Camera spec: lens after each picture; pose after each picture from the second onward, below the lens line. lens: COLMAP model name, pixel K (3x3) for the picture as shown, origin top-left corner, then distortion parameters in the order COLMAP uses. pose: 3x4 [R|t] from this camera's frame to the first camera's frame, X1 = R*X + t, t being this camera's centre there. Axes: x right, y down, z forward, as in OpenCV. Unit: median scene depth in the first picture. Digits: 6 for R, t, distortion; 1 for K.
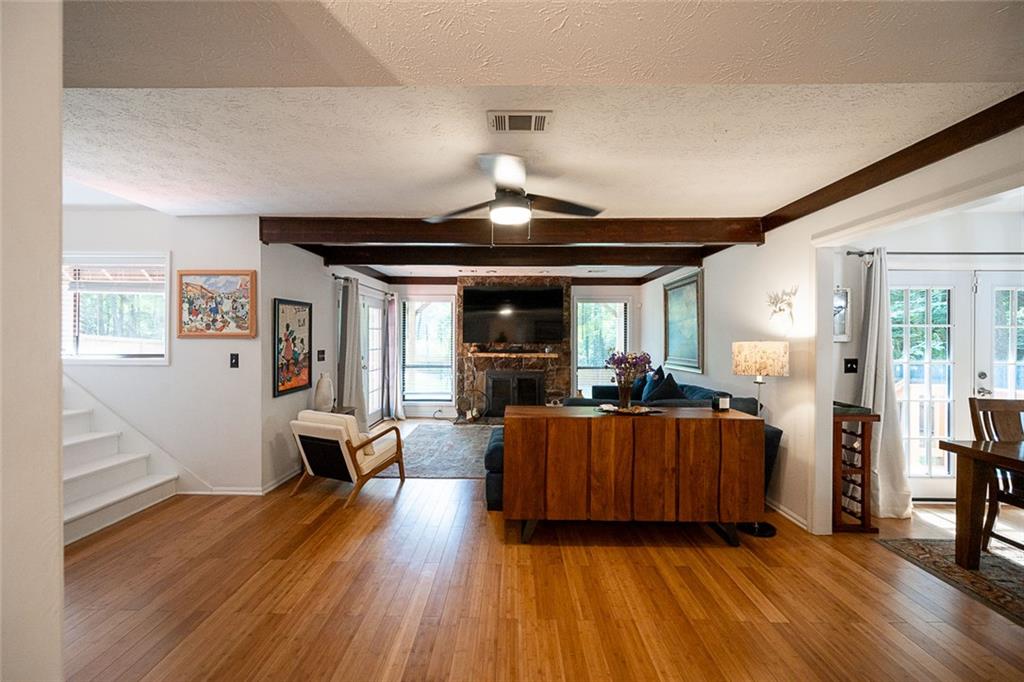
lens RADIAL K [[412.1, 0, 503.4], [0, 412.1, 341.4], [0, 0, 1]] dist [-0.002670, 0.000202]
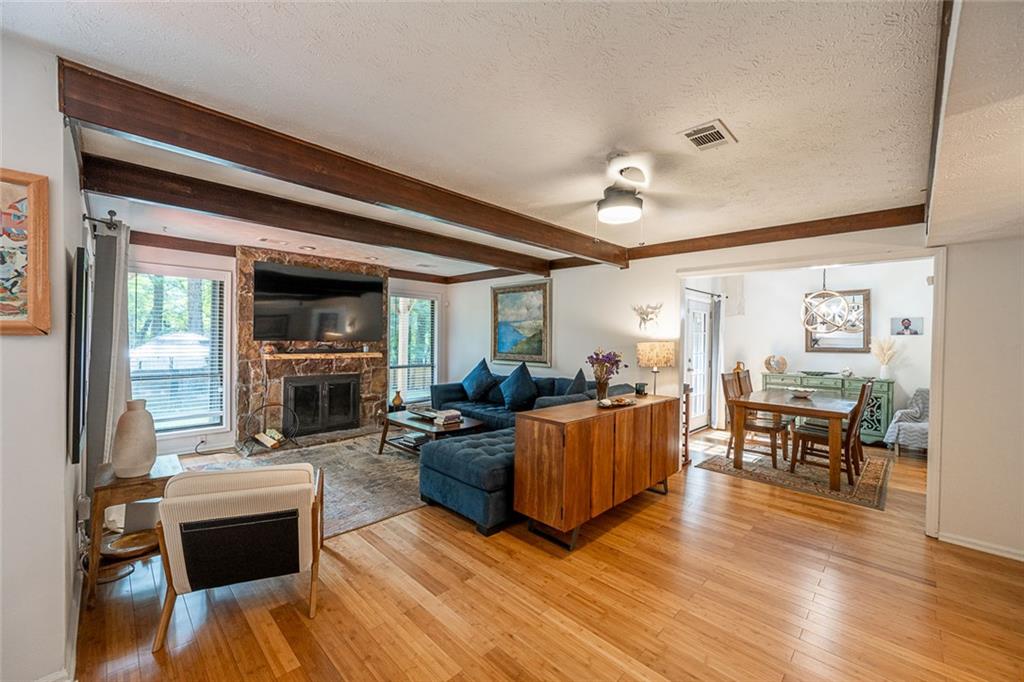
lens RADIAL K [[412.1, 0, 513.7], [0, 412.1, 341.5], [0, 0, 1]] dist [-0.002670, 0.000202]
pose [[0.679924, -0.001569, 0.733281, -0.315512], [-0.007695, 0.999927, 0.009274, -0.004602], [-0.733242, -0.011948, 0.679863, 0.187101]]
